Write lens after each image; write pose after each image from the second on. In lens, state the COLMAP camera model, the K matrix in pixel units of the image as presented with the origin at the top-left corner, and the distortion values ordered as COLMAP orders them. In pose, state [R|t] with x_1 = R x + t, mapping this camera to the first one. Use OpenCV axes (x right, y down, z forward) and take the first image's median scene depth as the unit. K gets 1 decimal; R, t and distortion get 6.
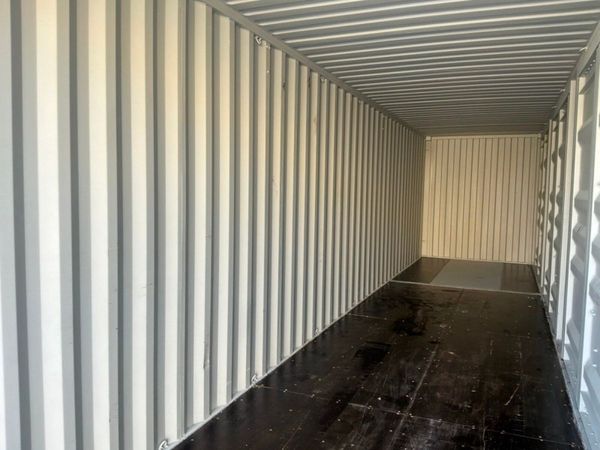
lens RADIAL K [[512.7, 0, 300.0], [0, 512.7, 225.0], [0, 0, 1]] dist [0.127401, -0.238645]
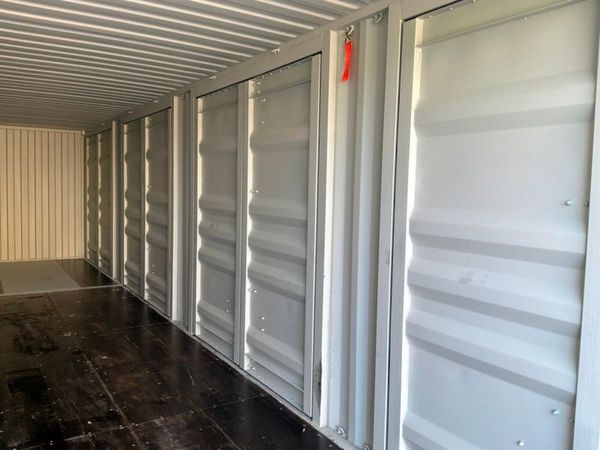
lens RADIAL K [[512.7, 0, 300.0], [0, 512.7, 225.0], [0, 0, 1]] dist [0.127401, -0.238645]
pose [[0.573598, -0.067339, 0.816364, -0.333572], [0.049236, 0.997648, 0.047698, -0.040531], [-0.817656, 0.012835, 0.575564, 0.136095]]
